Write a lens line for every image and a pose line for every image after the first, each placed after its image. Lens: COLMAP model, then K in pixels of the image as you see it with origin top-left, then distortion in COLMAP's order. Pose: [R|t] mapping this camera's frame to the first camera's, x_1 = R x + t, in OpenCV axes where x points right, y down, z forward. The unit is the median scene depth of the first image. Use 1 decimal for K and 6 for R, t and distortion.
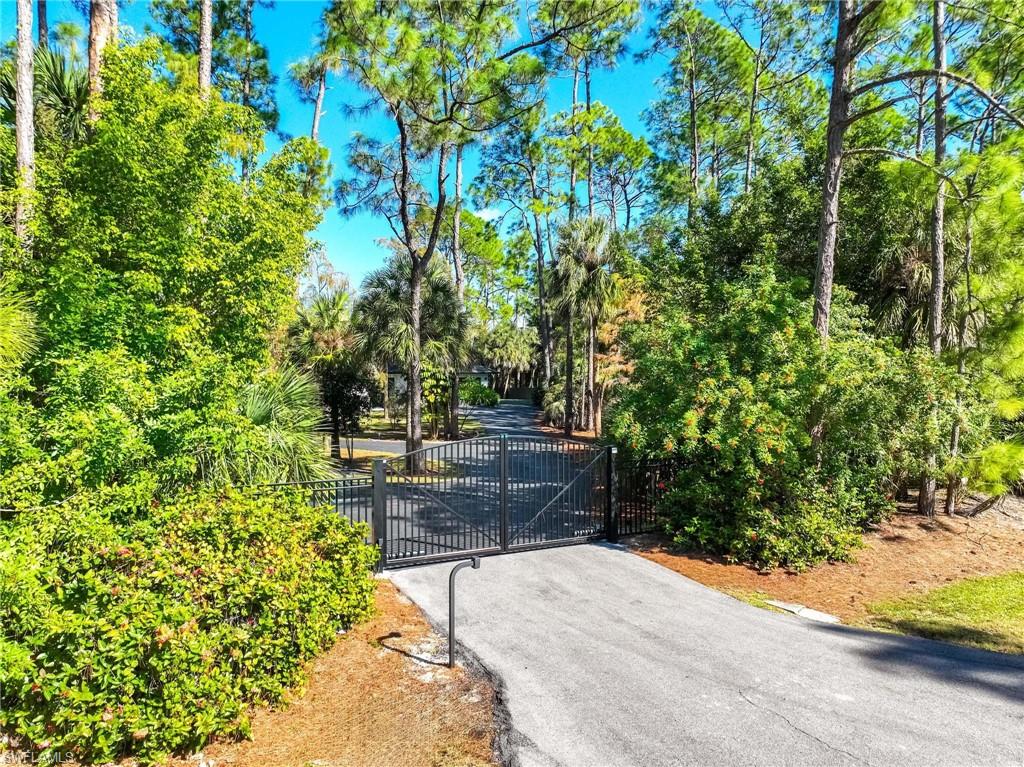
lens RADIAL K [[717.9, 0, 512.2], [0, 717.9, 381.3], [0, 0, 1]] dist [-0.007520, 0.015994]
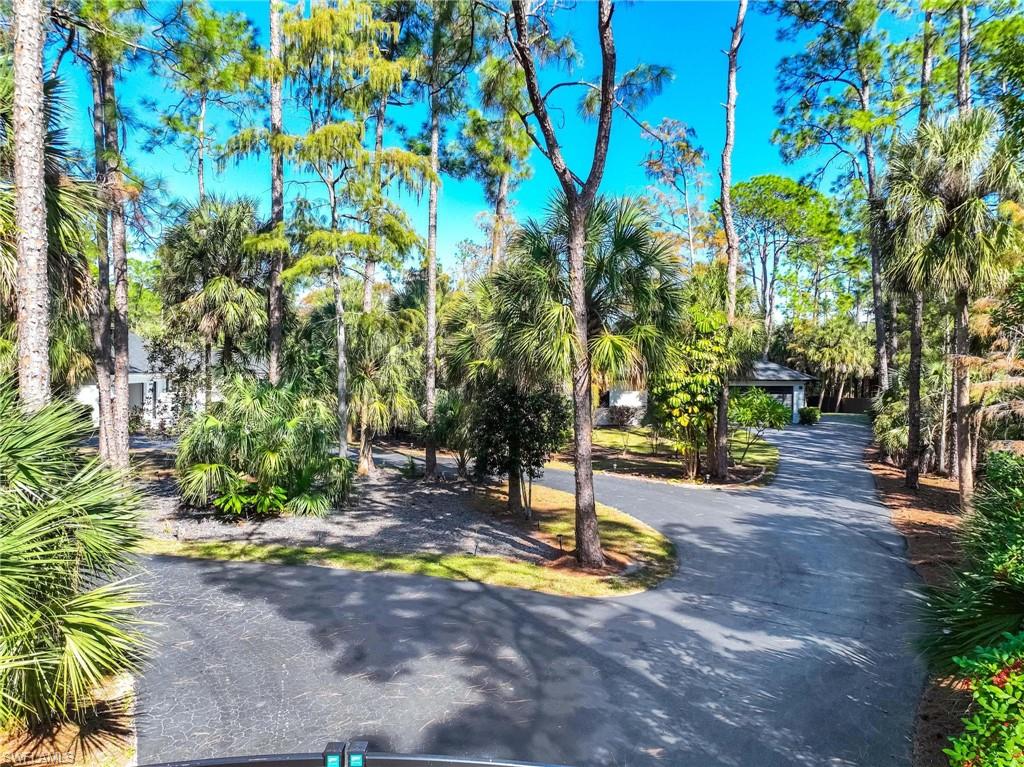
lens RADIAL K [[717.9, 0, 509.3], [0, 717.9, 380.7], [0, 0, 1]] dist [-0.007520, 0.015994]
pose [[0.894546, 0.012036, -0.446814, 0.044069], [-0.013061, 0.999914, 0.000788, -0.012380], [0.446785, 0.005131, 0.894626, 0.297368]]
